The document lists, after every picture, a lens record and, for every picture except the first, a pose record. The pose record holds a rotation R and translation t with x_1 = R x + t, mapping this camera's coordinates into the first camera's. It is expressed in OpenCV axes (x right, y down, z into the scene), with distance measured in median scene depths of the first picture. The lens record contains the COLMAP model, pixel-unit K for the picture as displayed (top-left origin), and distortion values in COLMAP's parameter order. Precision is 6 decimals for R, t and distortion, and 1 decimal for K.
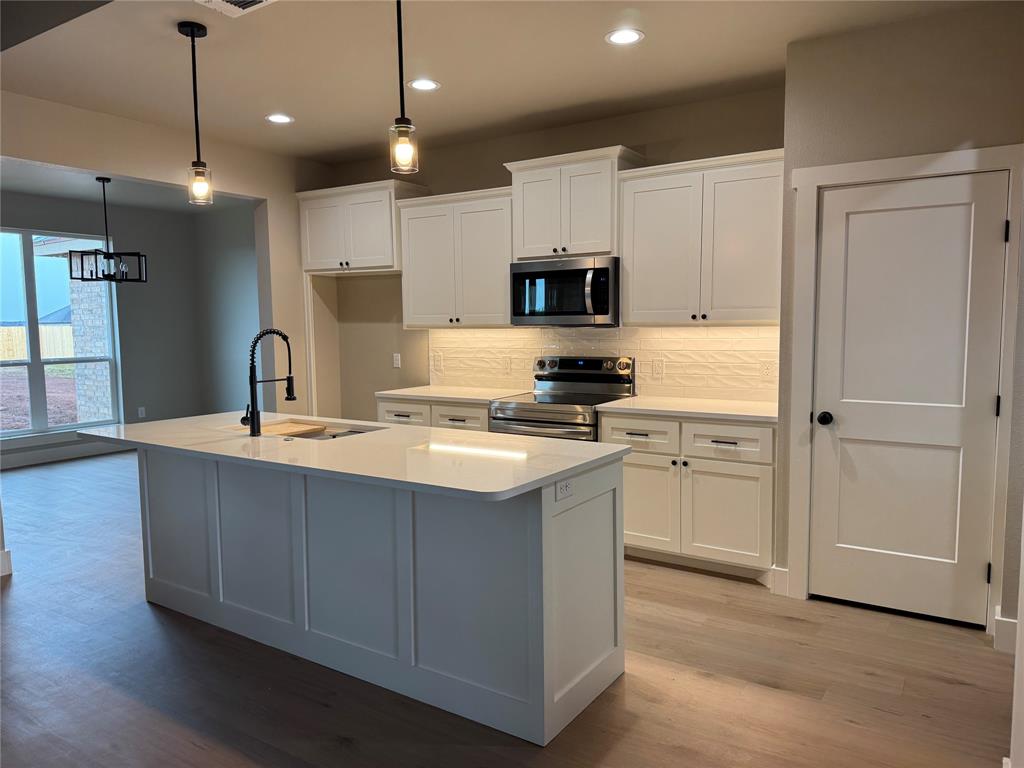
lens RADIAL K [[729.9, 0, 512.0], [0, 729.9, 384.0], [0, 0, 1]] dist [0.185879, -0.208769]
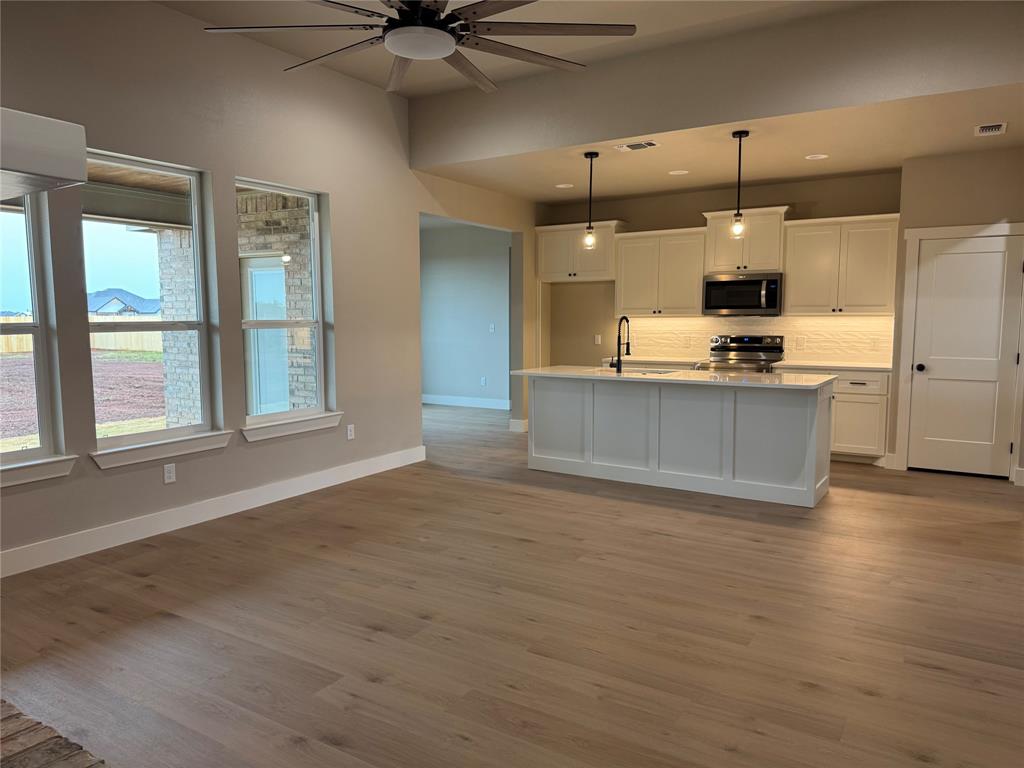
lens RADIAL K [[720.6, 0, 512.0], [0, 720.6, 384.0], [0, 0, 1]] dist [0.033599, -0.006538]
pose [[0.999976, 0.005647, 0.003931, -0.462176], [-0.005685, 0.999936, 0.009764, 0.060312], [-0.003876, -0.009786, 0.999945, -0.601160]]
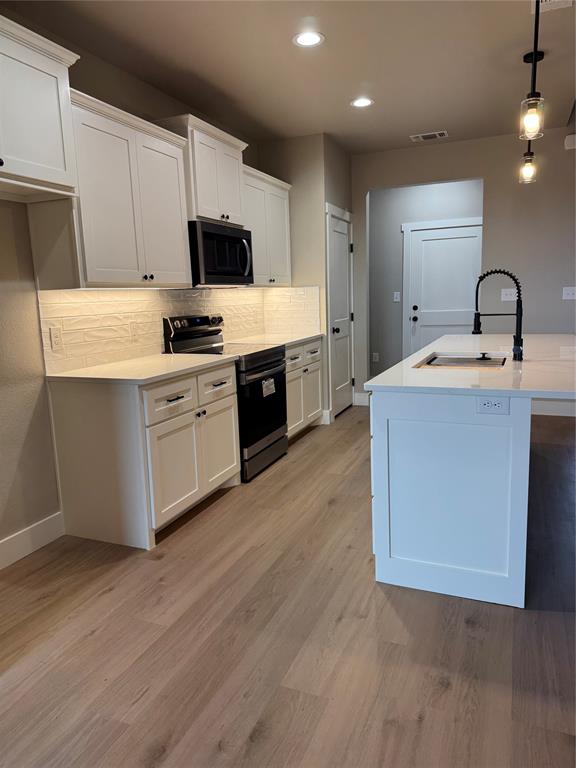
lens RADIAL K [[540.4, 0, 288.0], [0, 540.4, 384.0], [0, 0, 1]] dist [0.033599, -0.006538]
pose [[-0.170698, -0.145387, 0.974538, -0.846516], [0.121707, 0.978369, 0.167277, -0.062058], [-0.977778, 0.147162, -0.149311, 1.126287]]
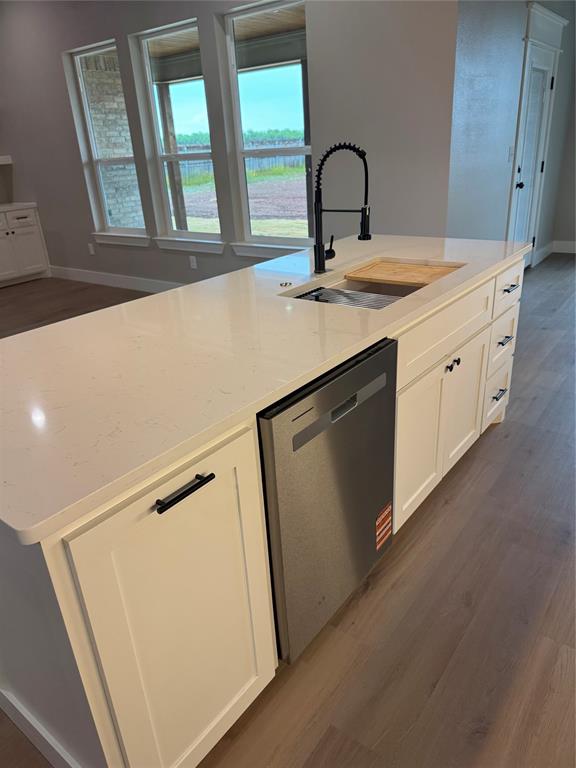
lens RADIAL K [[540.4, 0, 288.0], [0, 540.4, 384.0], [0, 0, 1]] dist [0.033599, -0.006538]
pose [[-0.075790, 0.410663, -0.908632, 0.239222], [-0.040434, 0.909238, 0.414309, -0.058770], [0.996304, 0.068140, -0.052306, 0.752757]]
